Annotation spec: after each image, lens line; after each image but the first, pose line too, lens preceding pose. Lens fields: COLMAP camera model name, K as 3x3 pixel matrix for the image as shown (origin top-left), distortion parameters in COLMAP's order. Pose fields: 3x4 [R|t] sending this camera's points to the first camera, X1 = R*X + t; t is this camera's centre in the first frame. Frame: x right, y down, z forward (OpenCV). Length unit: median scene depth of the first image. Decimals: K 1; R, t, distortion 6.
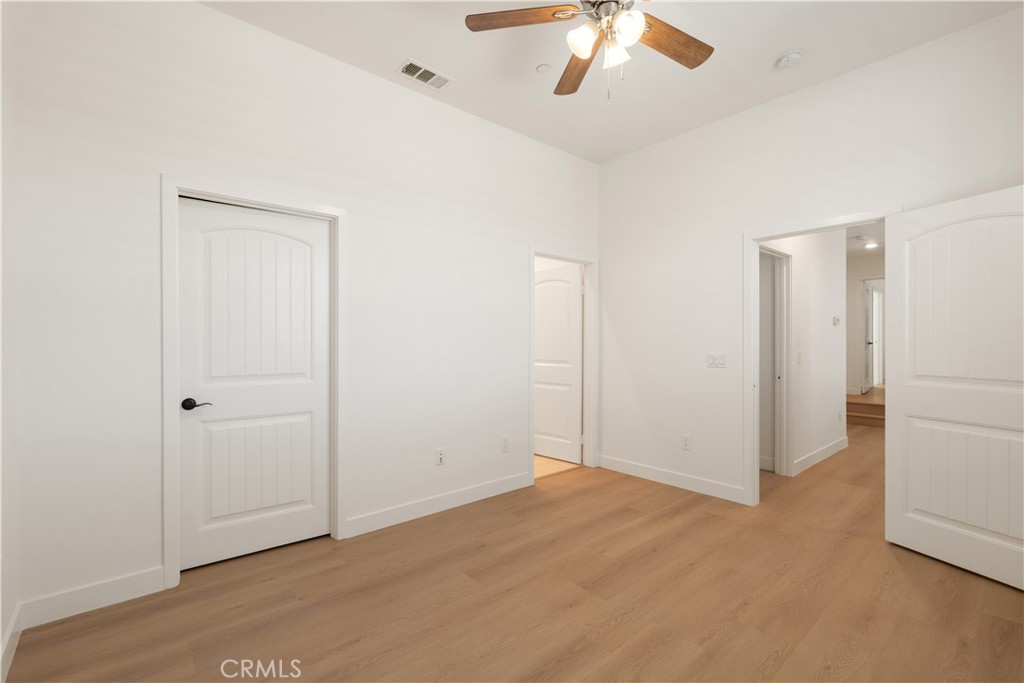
lens RADIAL K [[454.6, 0, 512.8], [0, 454.6, 340.9], [0, 0, 1]] dist [-0.010127, 0.000395]
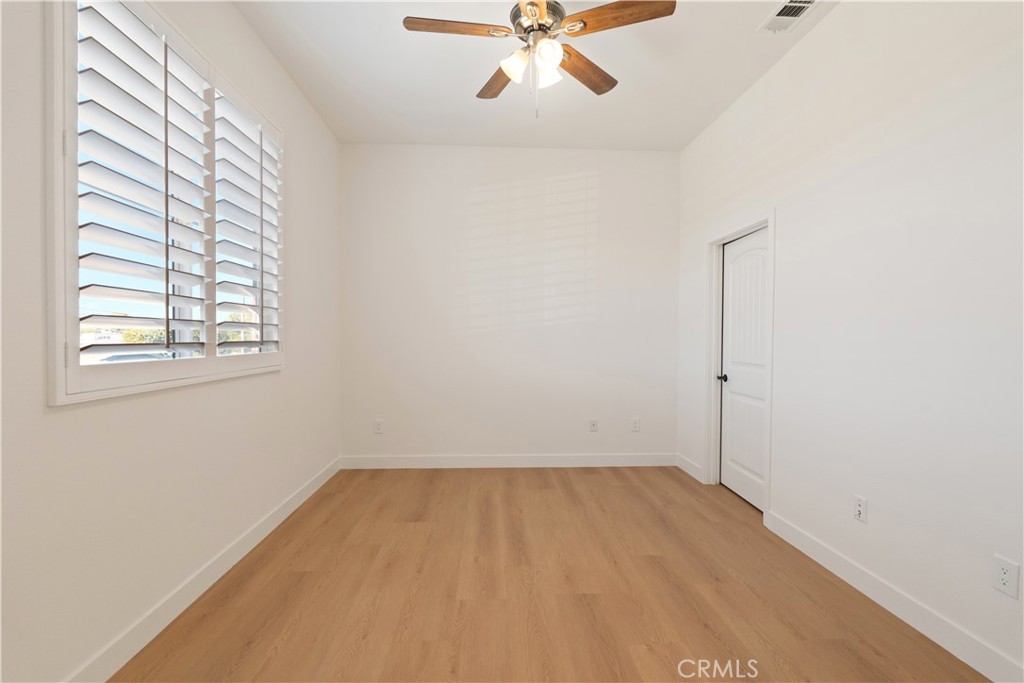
lens RADIAL K [[454.6, 0, 513.2], [0, 454.6, 339.7], [0, 0, 1]] dist [-0.010127, 0.000395]
pose [[-0.618360, 0.004798, -0.785881, 0.985223], [-0.003732, 0.999952, 0.009041, -0.003341], [0.785886, 0.008524, -0.618312, 1.442320]]
